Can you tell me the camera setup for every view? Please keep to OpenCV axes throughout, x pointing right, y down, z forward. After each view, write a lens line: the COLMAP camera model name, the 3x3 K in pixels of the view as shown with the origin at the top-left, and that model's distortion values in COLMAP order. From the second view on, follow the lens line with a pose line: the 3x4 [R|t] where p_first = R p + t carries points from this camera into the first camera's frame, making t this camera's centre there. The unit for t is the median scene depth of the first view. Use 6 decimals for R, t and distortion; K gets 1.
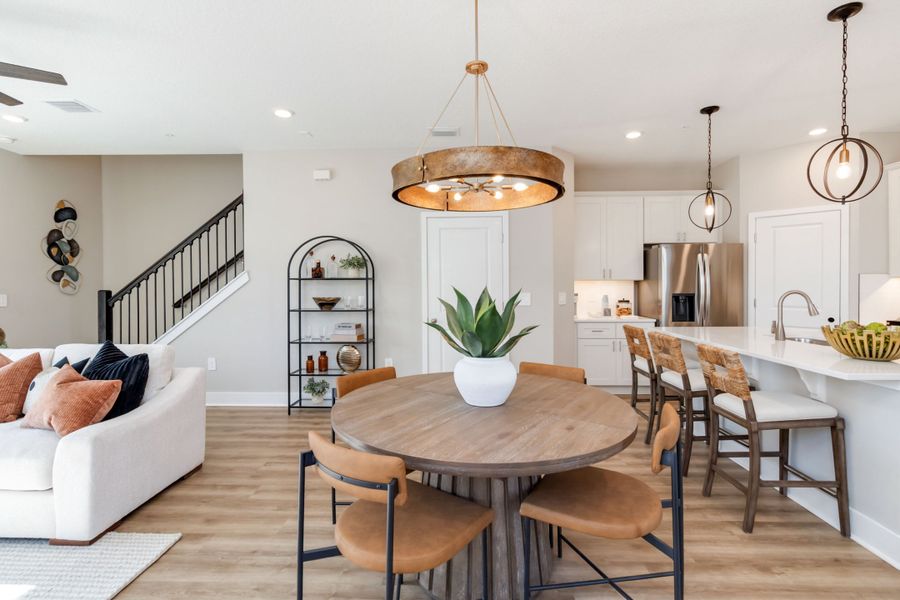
lens RADIAL K [[413.7, 0, 452.9], [0, 413.7, 291.5], [0, 0, 1]] dist [0.001588, 0.001021]
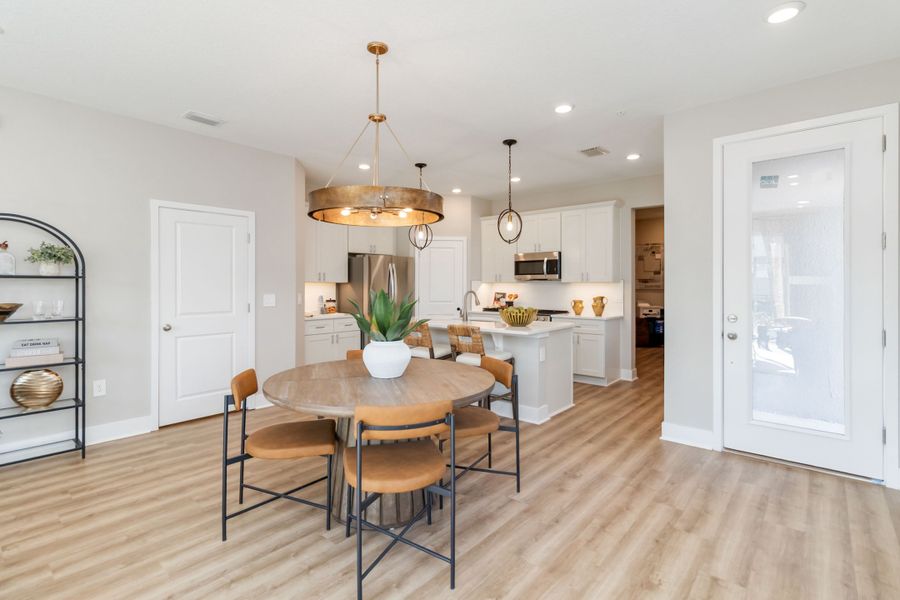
lens RADIAL K [[413.7, 0, 452.1], [0, 413.7, 284.6], [0, 0, 1]] dist [0.001588, 0.001021]
pose [[0.647504, 0.007924, 0.762021, -0.339437], [0.009026, 0.999796, -0.018066, 0.002590], [-0.762009, 0.018576, 0.647300, -0.004068]]
